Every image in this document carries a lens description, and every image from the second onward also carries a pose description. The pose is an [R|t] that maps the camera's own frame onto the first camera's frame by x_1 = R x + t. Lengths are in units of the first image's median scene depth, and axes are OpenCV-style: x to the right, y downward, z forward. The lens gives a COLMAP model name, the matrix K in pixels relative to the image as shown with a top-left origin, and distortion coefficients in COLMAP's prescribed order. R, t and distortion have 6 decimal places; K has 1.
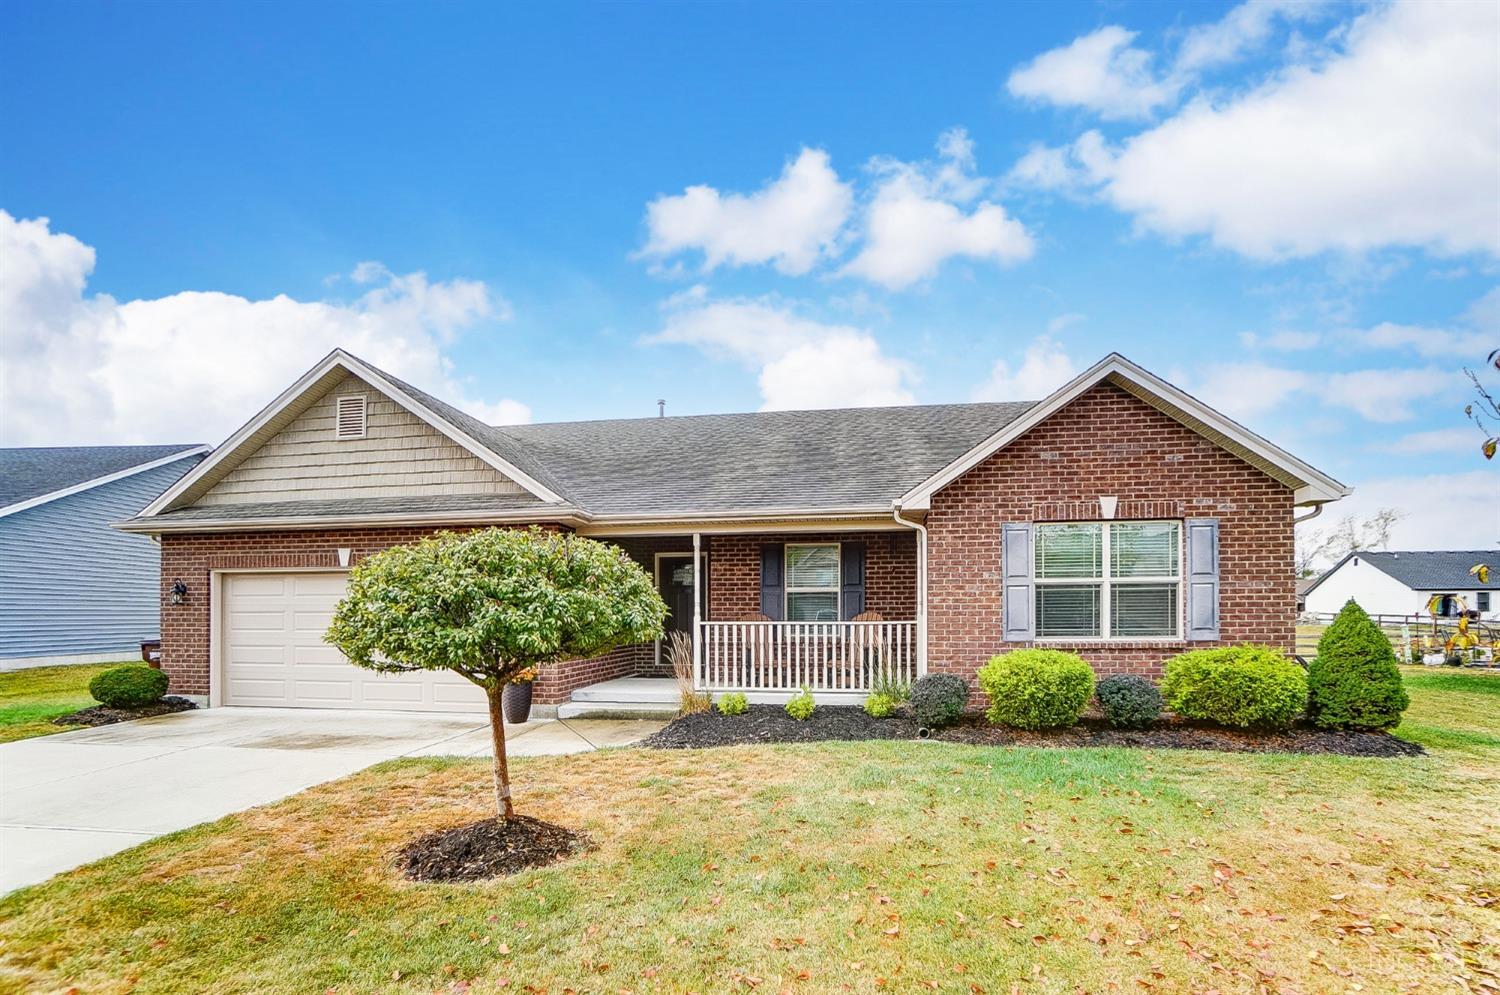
lens RADIAL K [[682.0, 0, 752.3], [0, 682.0, 589.3], [0, 0, 1]] dist [-0.043404, 0.014248]
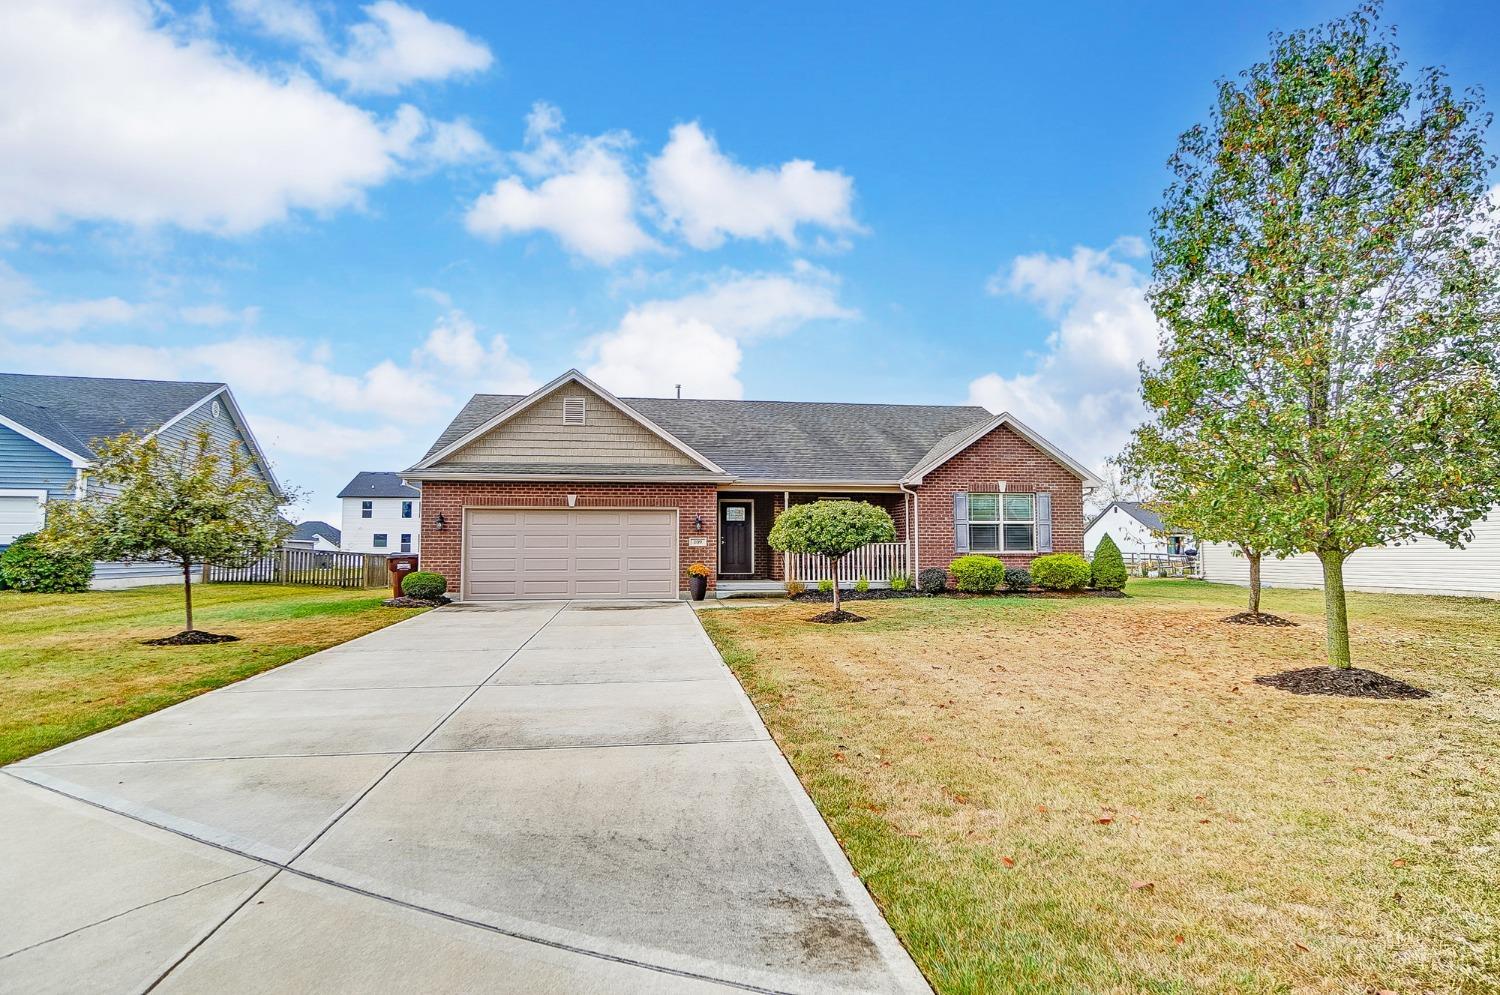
lens RADIAL K [[752.9, 0, 752.7], [0, 752.9, 461.5], [0, 0, 1]] dist [0.000159, 0.000203]
pose [[0.959035, 0.037250, 0.280828, -0.805037], [-0.012484, 0.995911, -0.089469, 0.015638], [-0.283012, 0.082298, 0.955579, -0.927623]]
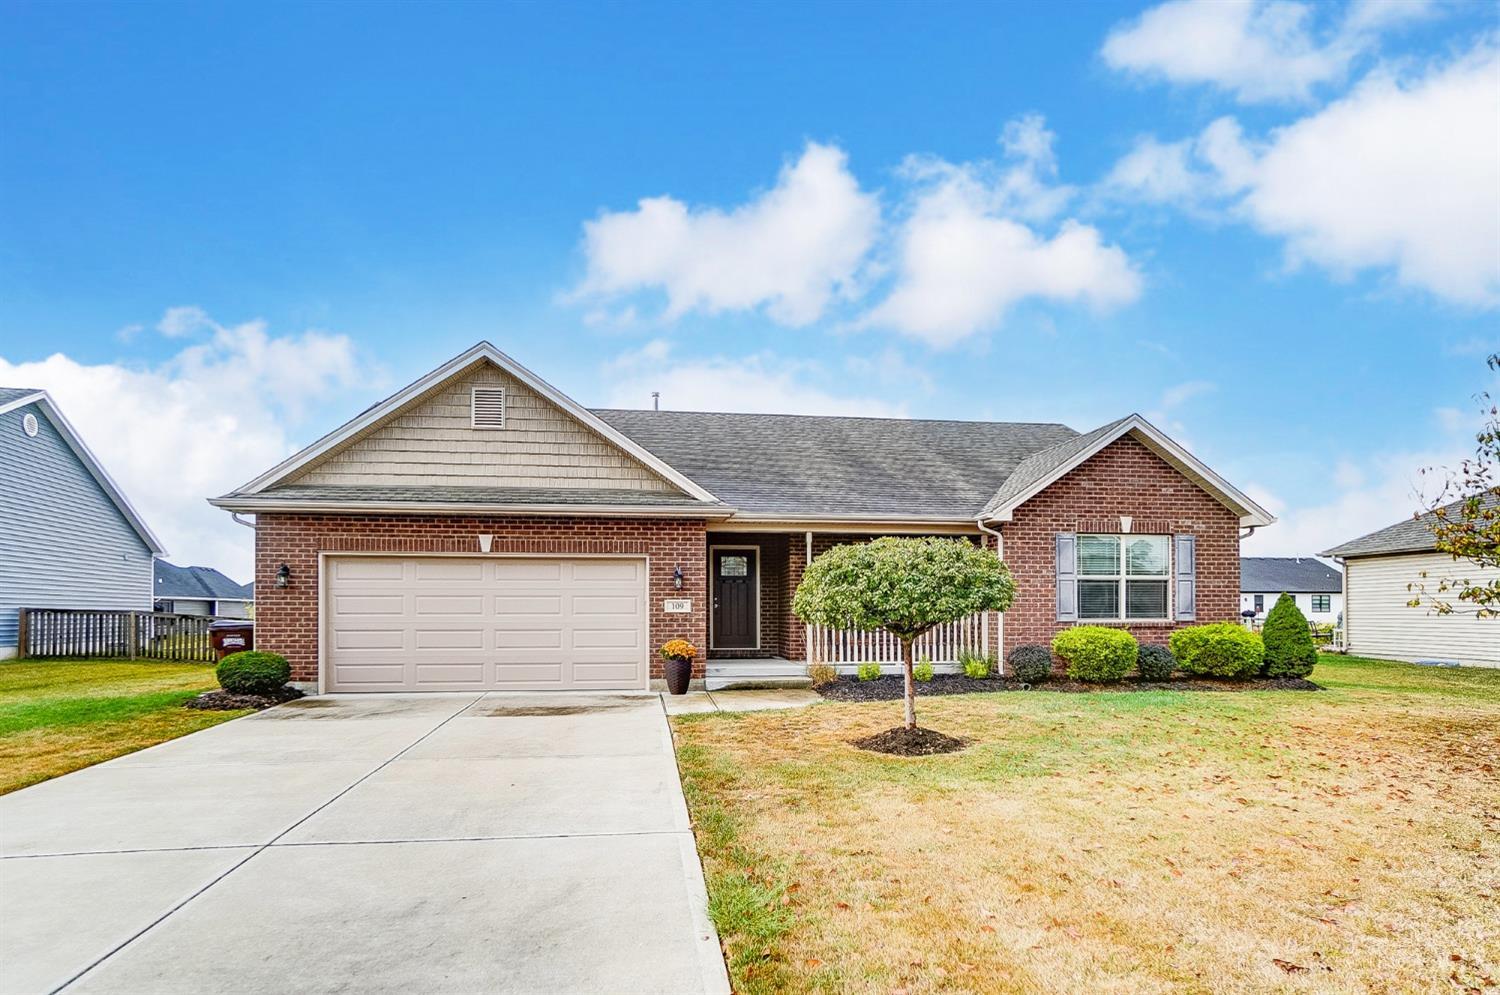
lens RADIAL K [[789.4, 0, 749.2], [0, 789.4, 575.4], [0, 0, 1]] dist [-0.003695, -0.000254]
pose [[0.959826, 0.017018, 0.280081, -0.641676], [-0.013421, 0.999801, -0.014755, 0.016328], [-0.280276, 0.010403, 0.959863, -0.319829]]
